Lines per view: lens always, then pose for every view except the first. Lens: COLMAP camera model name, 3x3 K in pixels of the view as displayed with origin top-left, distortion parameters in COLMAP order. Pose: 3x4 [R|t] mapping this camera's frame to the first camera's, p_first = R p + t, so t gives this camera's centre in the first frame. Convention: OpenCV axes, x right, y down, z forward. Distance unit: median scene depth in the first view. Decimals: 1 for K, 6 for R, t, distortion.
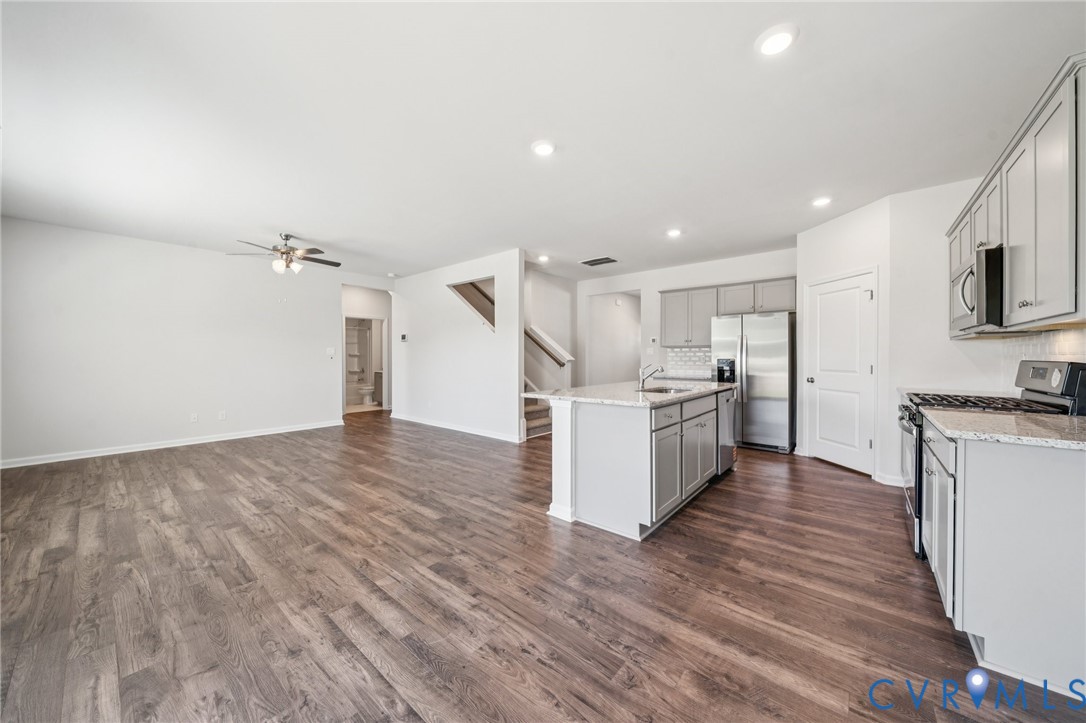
lens RADIAL K [[379.0, 0, 540.7], [0, 379.0, 356.1], [0, 0, 1]] dist [0.000465, -0.000171]
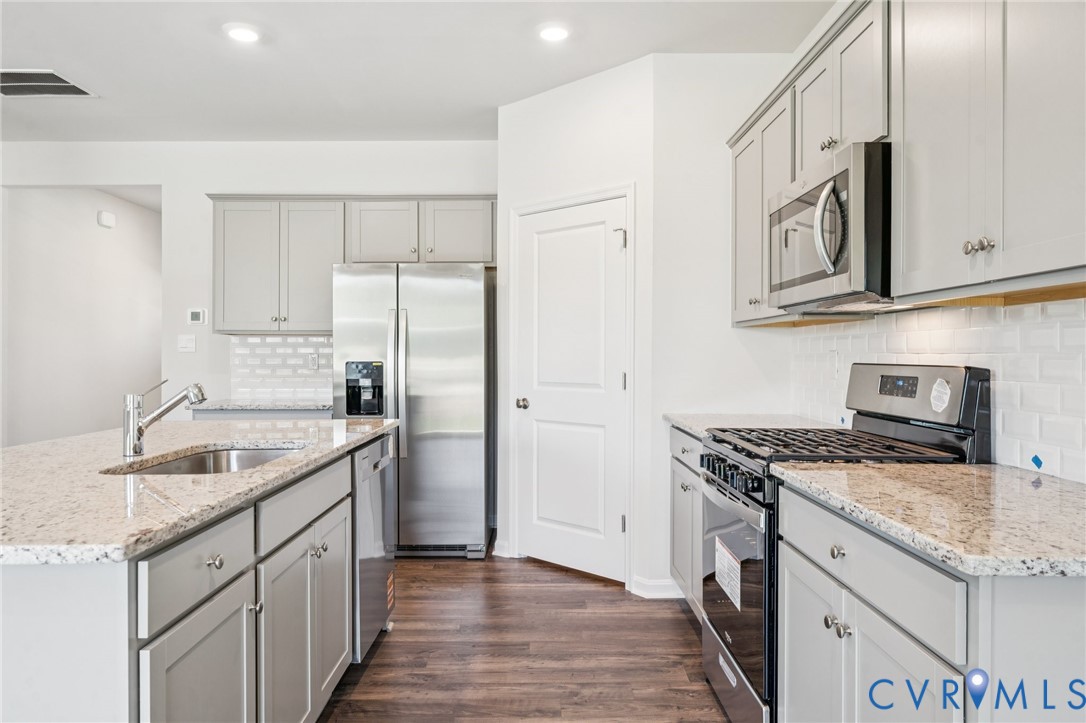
lens RADIAL K [[744.6, 0, 542.2], [0, 744.6, 359.9], [0, 0, 1]] dist [0.000182, -0.002907]
pose [[0.759470, -0.002086, 0.650539, 0.094169], [-0.001922, 0.999983, 0.005451, 0.000590], [-0.650540, -0.005390, 0.759453, 0.237218]]
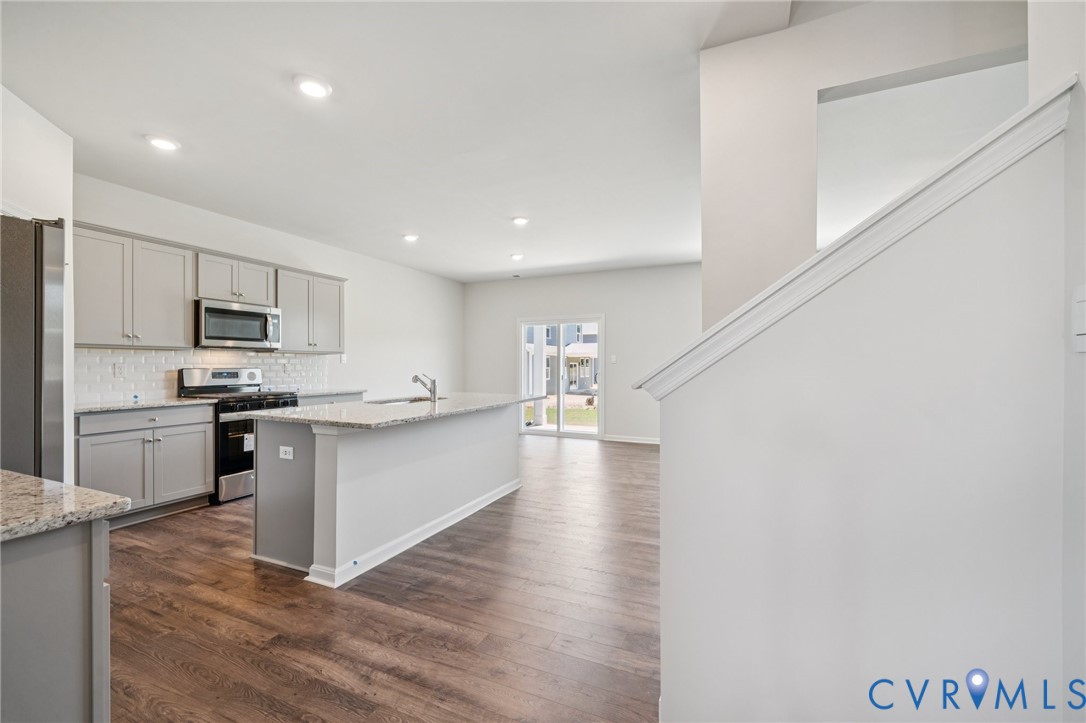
lens RADIAL K [[447.8, 0, 538.1], [0, 447.8, 366.0], [0, 0, 1]] dist [-0.002454, -0.000230]
pose [[-0.961770, 0.003309, -0.273838, 0.239421], [0.003318, 0.999994, 0.000429, 0.001326], [0.273838, -0.000496, -0.961776, 1.579022]]
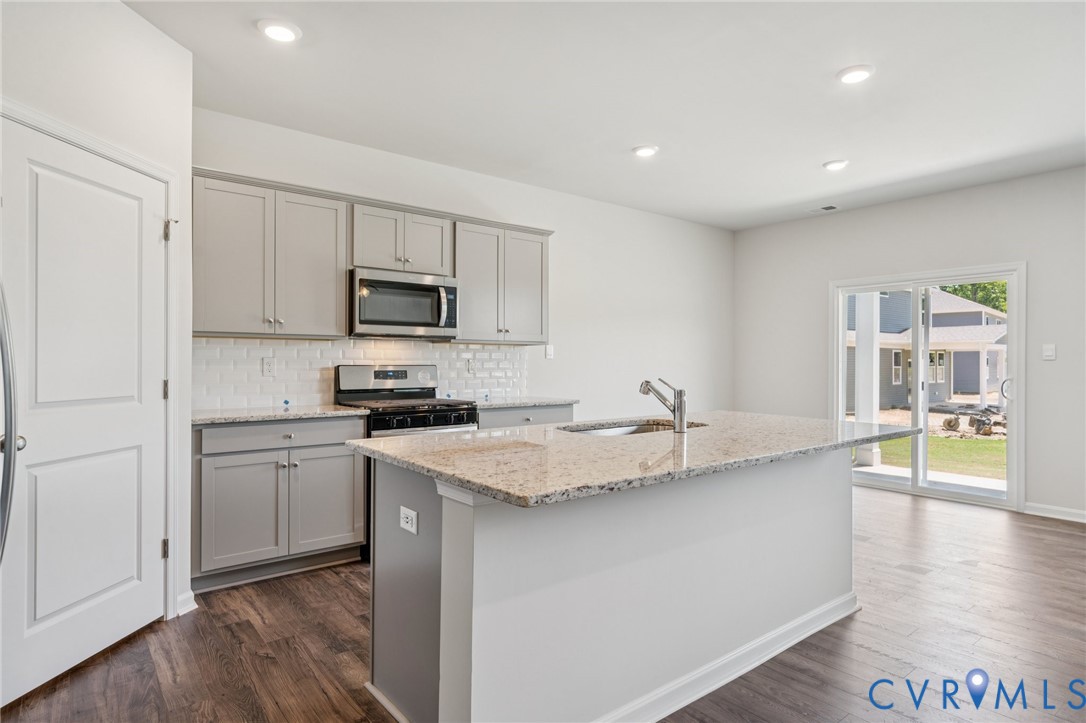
lens RADIAL K [[596.7, 0, 543.8], [0, 596.7, 363.1], [0, 0, 1]] dist [0.007109, 0.000102]
pose [[-0.982436, -0.001943, 0.186591, 0.220314], [-0.002026, 0.999998, -0.000259, 0.000749], [-0.186590, -0.000632, -0.982438, 1.330251]]
